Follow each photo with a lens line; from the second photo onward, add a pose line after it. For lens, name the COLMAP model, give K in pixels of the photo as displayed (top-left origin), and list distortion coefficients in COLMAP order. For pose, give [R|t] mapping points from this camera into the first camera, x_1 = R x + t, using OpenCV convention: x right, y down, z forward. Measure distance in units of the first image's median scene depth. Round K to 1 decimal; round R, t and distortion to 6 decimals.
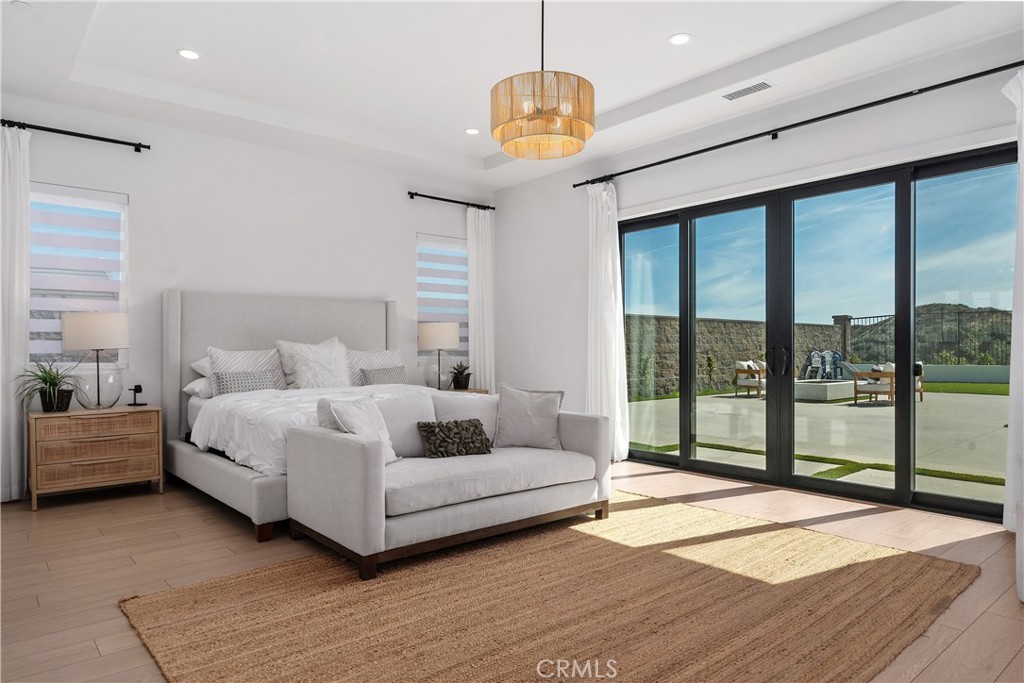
lens RADIAL K [[639.8, 0, 512.7], [0, 639.8, 348.0], [0, 0, 1]] dist [-0.009431, -0.003346]
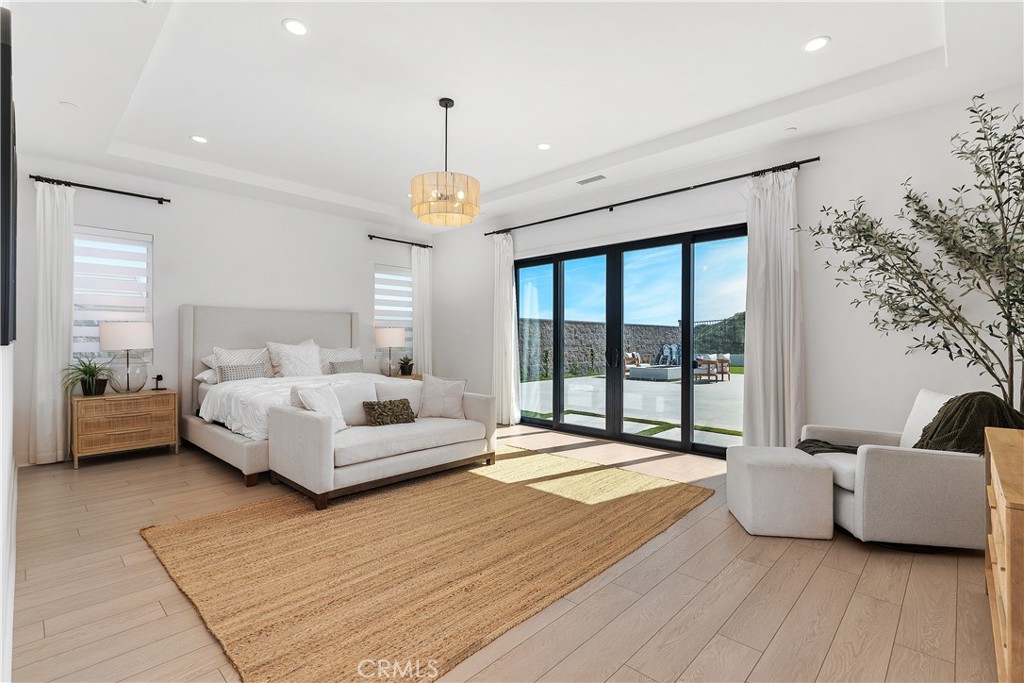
lens RADIAL K [[469.9, 0, 511.5], [0, 469.9, 337.5], [0, 0, 1]] dist [-0.005698, -0.001163]
pose [[0.994369, 0.004453, 0.105877, 0.066825], [-0.004072, 0.999984, -0.003809, -0.025343], [-0.105892, 0.003356, 0.994372, -0.093900]]
